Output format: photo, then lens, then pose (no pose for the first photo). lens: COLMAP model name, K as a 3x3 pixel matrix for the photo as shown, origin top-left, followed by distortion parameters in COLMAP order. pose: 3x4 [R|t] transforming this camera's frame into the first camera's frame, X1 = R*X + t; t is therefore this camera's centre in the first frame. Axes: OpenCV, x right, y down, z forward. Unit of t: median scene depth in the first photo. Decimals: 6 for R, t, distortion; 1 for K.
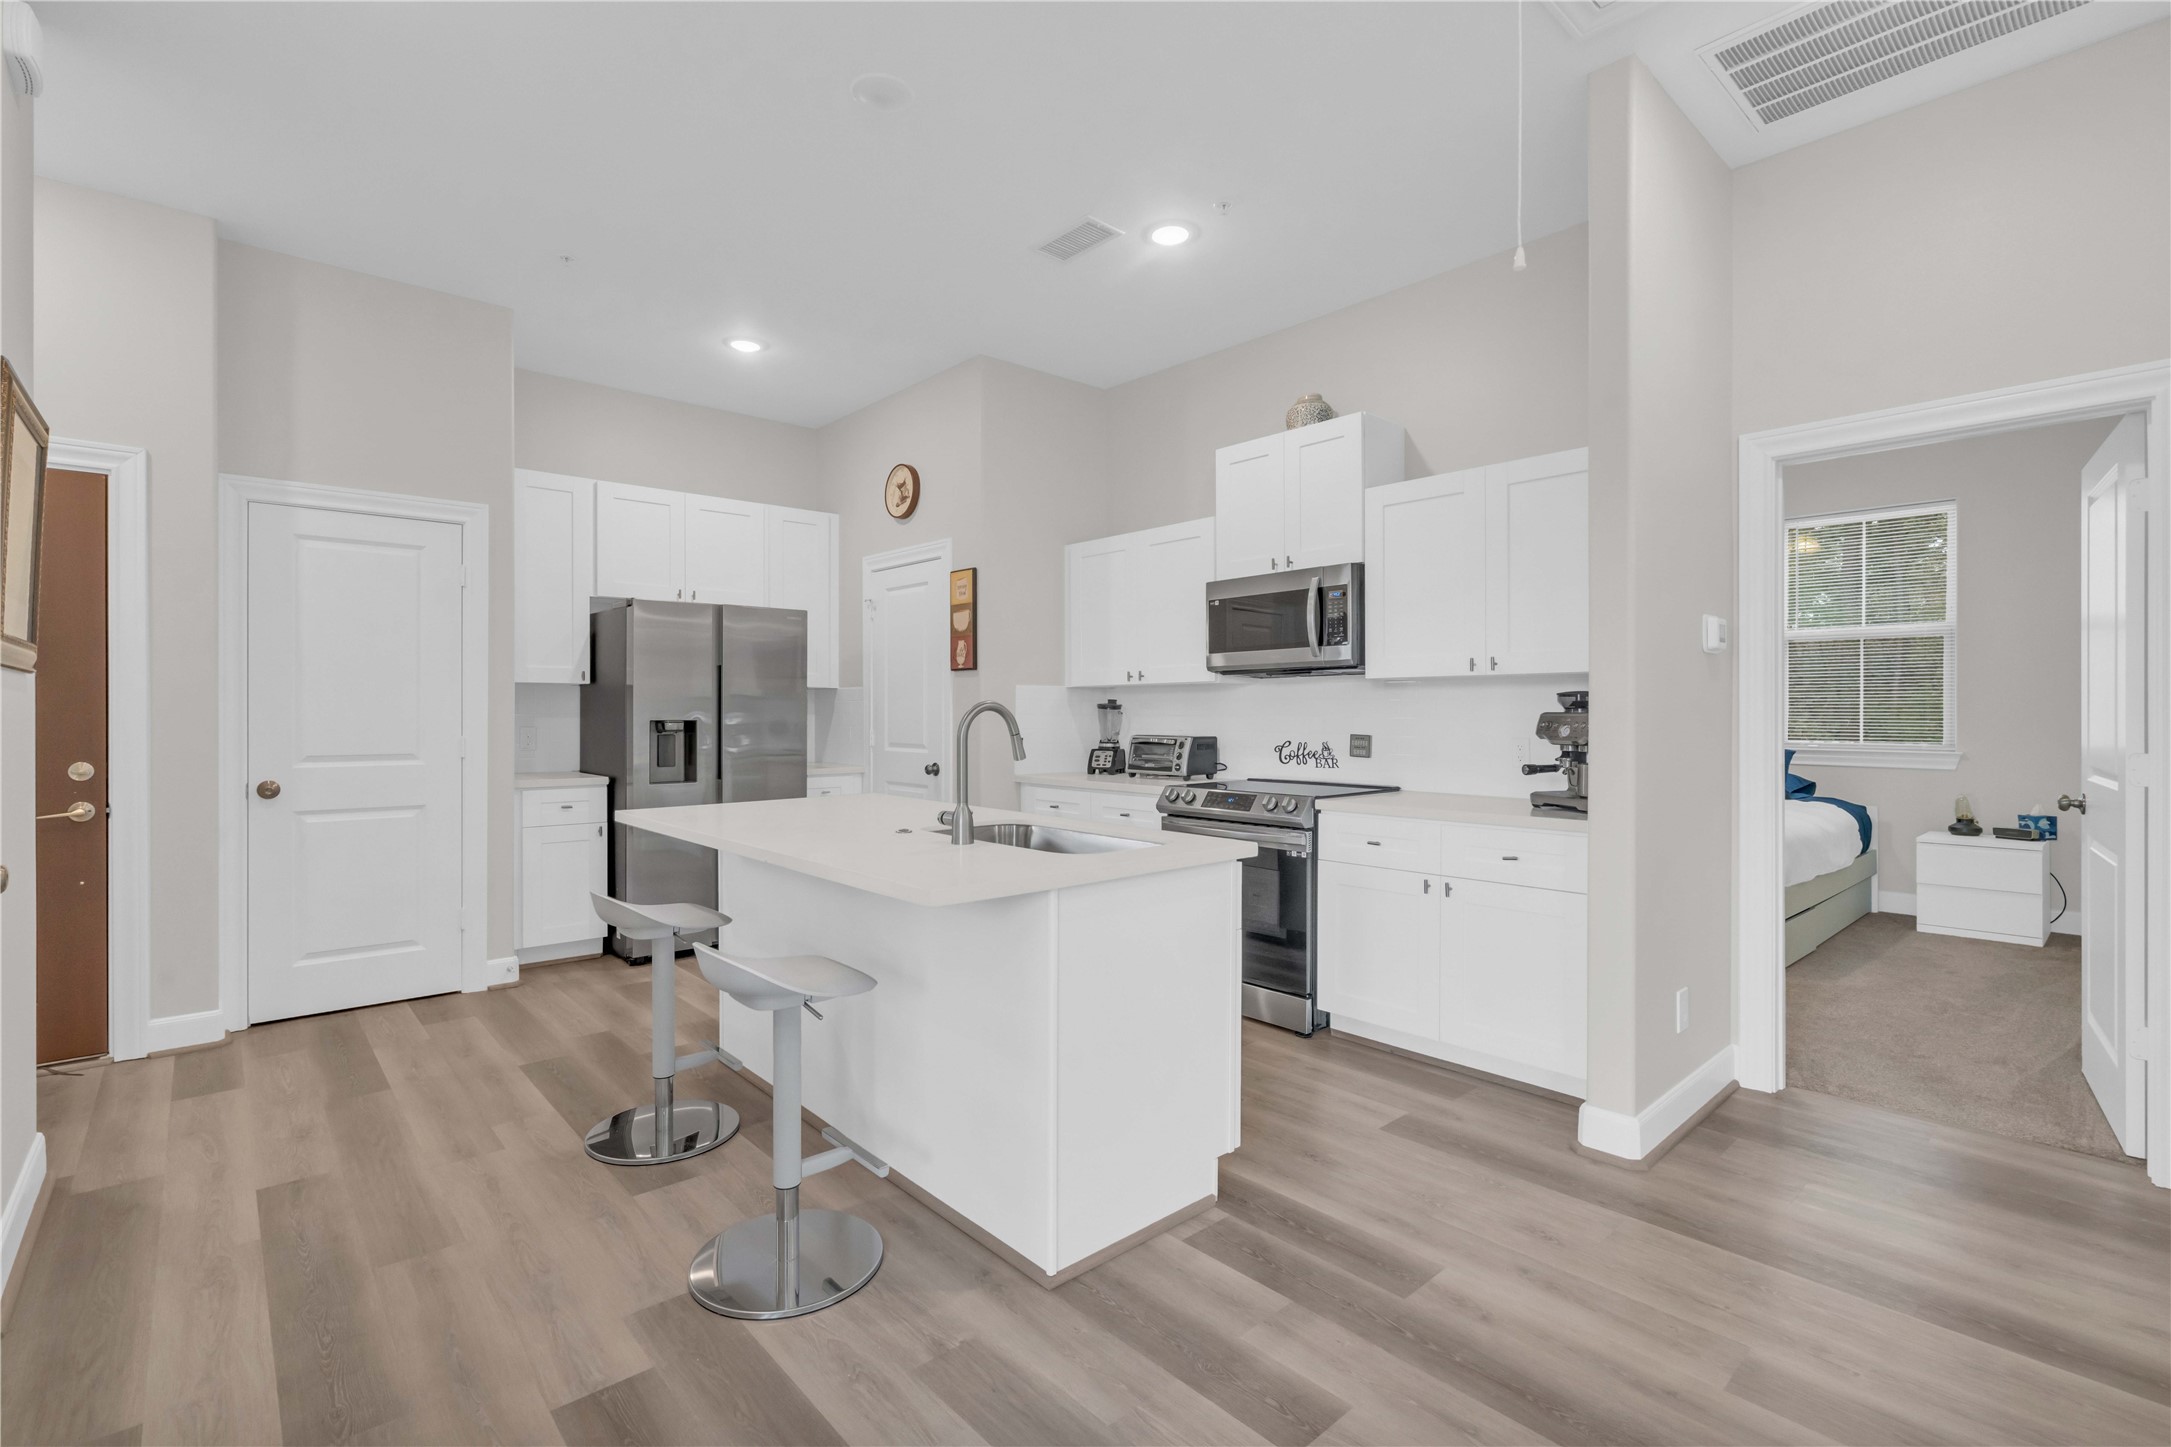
lens RADIAL K [[986.0, 0, 1044.3], [0, 986.0, 699.7], [0, 0, 1]] dist [-0.000677, -0.000462]
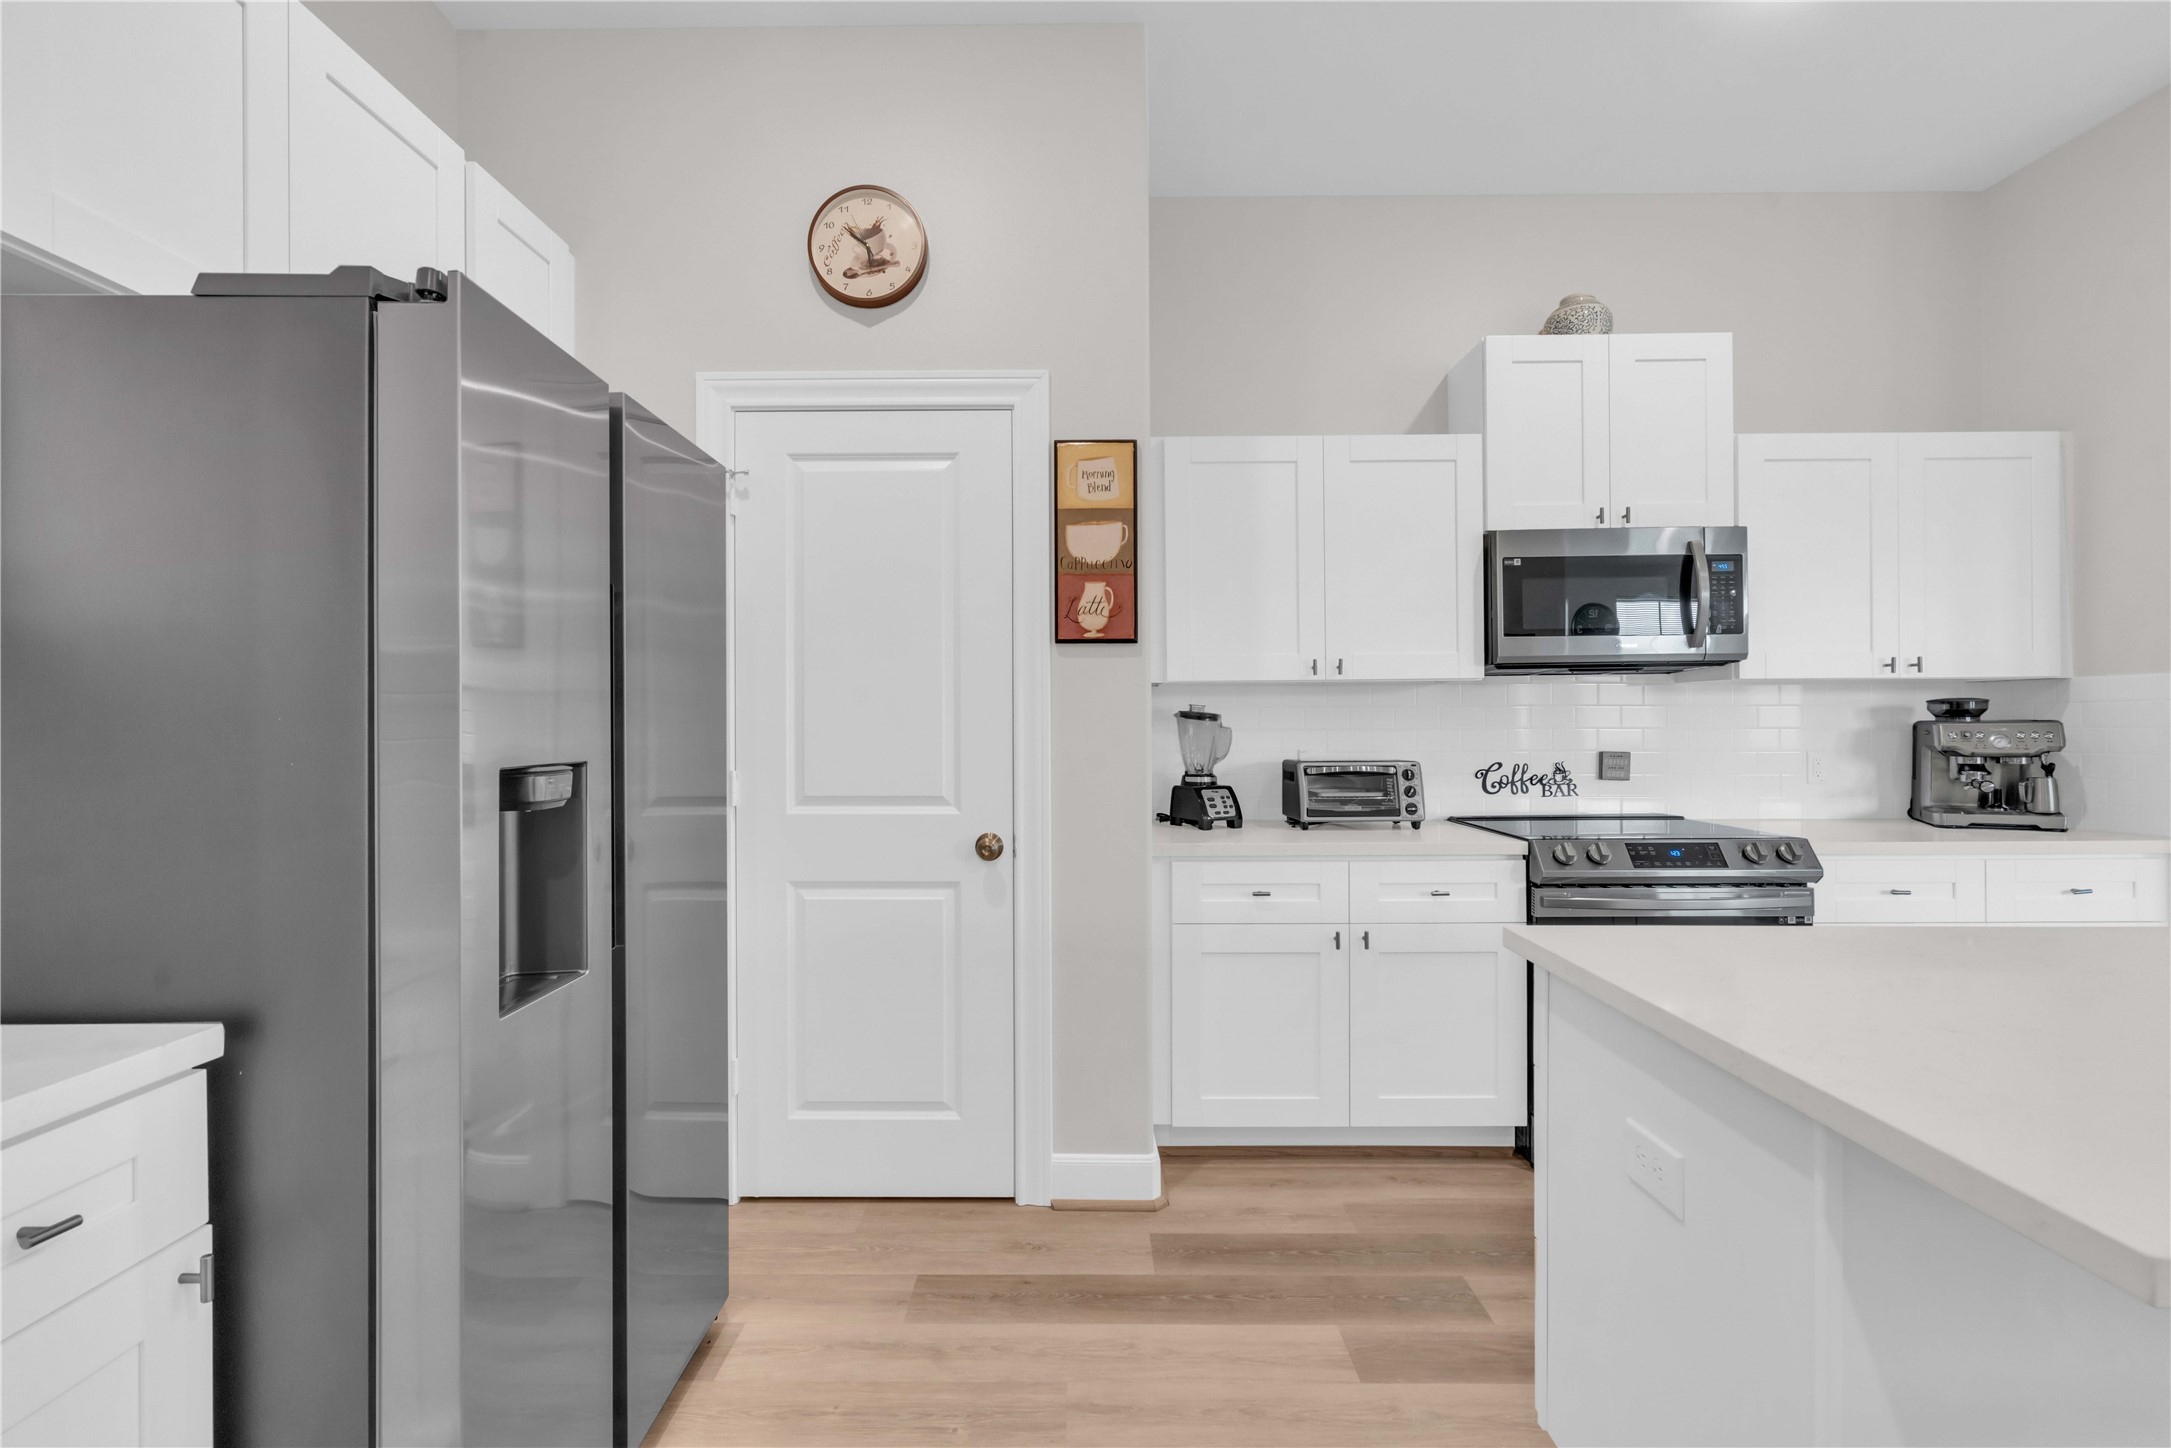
lens RADIAL K [[1006.6, 0, 1081.9], [0, 1006.6, 707.8], [0, 0, 1]] dist [-0.002358, 0.000006]
pose [[0.657904, 0.004879, 0.753086, -0.487148], [-0.004924, 0.999986, -0.002177, 0.004264], [-0.753086, -0.002276, 0.657918, 0.698354]]
